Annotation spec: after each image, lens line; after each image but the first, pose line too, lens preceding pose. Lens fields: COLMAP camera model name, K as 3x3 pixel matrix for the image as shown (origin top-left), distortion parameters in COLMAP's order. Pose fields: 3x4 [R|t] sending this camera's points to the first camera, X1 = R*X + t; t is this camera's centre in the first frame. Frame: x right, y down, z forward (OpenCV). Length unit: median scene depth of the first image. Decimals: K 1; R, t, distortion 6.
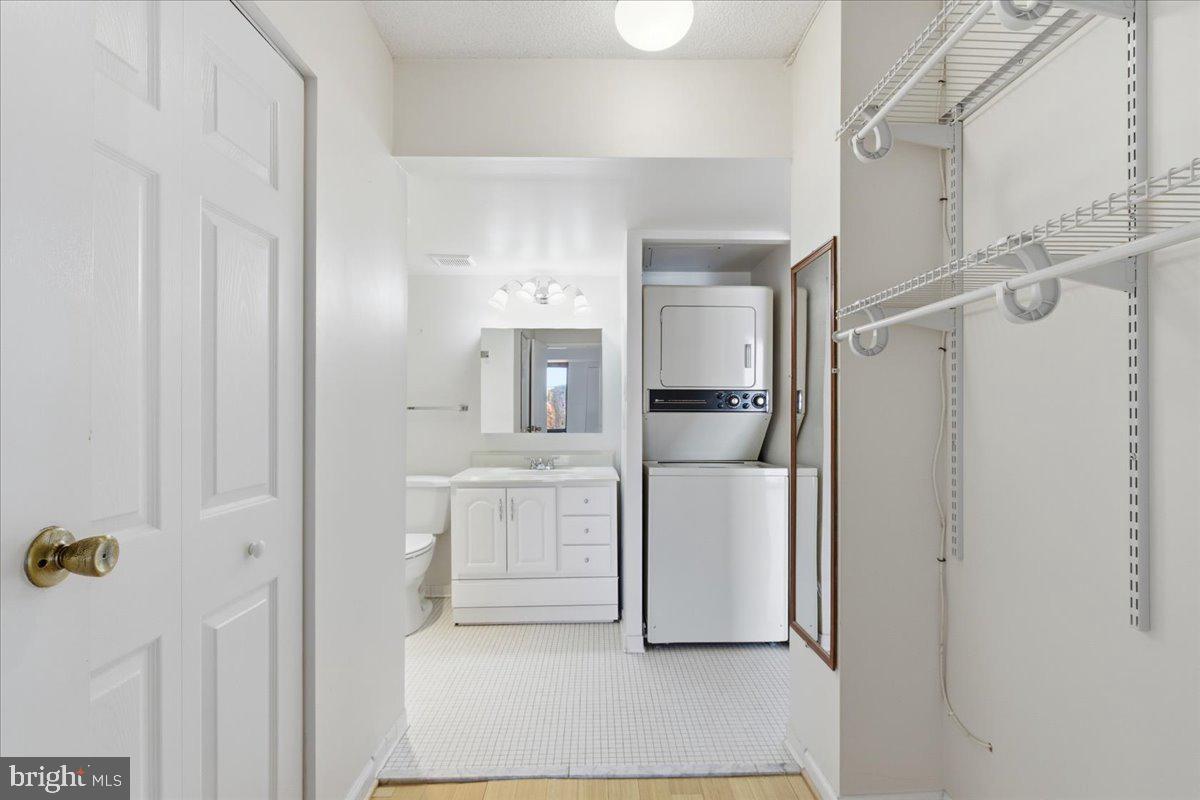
lens RADIAL K [[539.9, 0, 593.6], [0, 539.9, 412.3], [0, 0, 1]] dist [-0.001230, -0.000128]
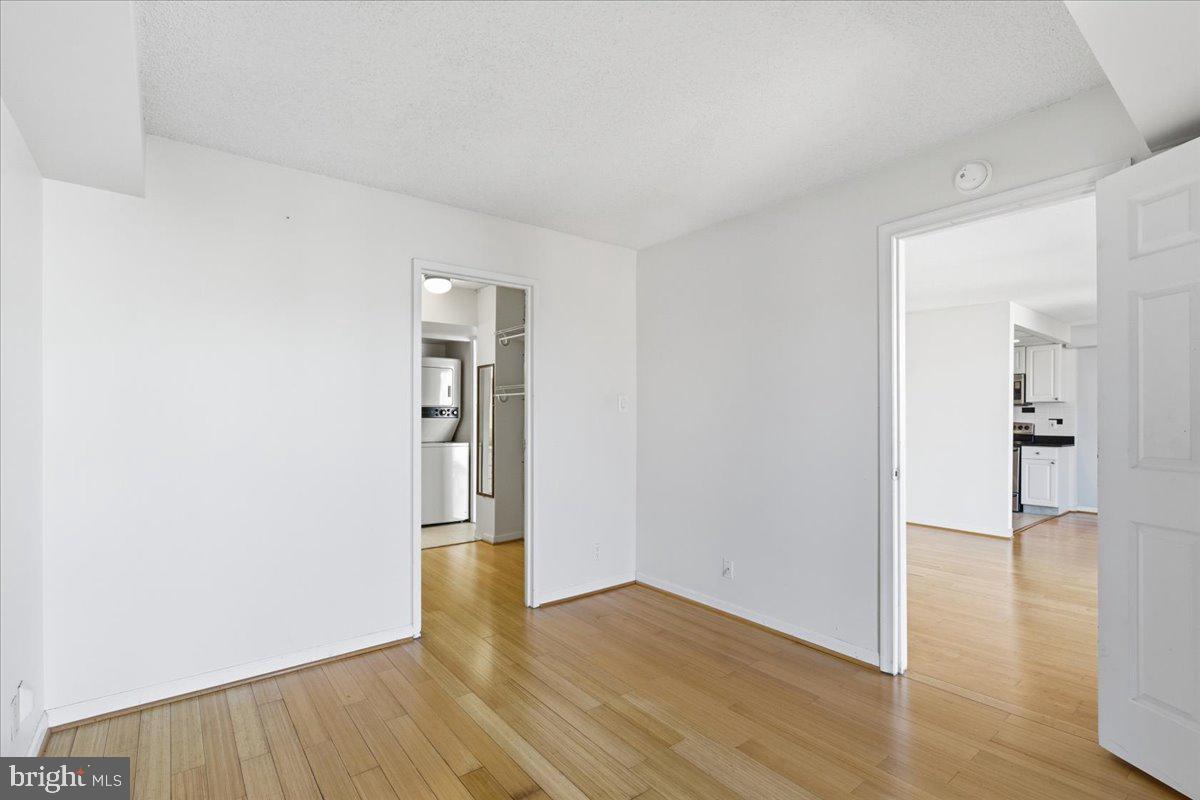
lens RADIAL K [[559.7, 0, 604.9], [0, 559.7, 414.9], [0, 0, 1]] dist [-0.000750, 0.000146]
pose [[0.787934, 0.002975, 0.615753, -0.611517], [-0.002793, 0.999995, -0.001258, -0.011219], [-0.615754, -0.000729, 0.787938, -1.149457]]
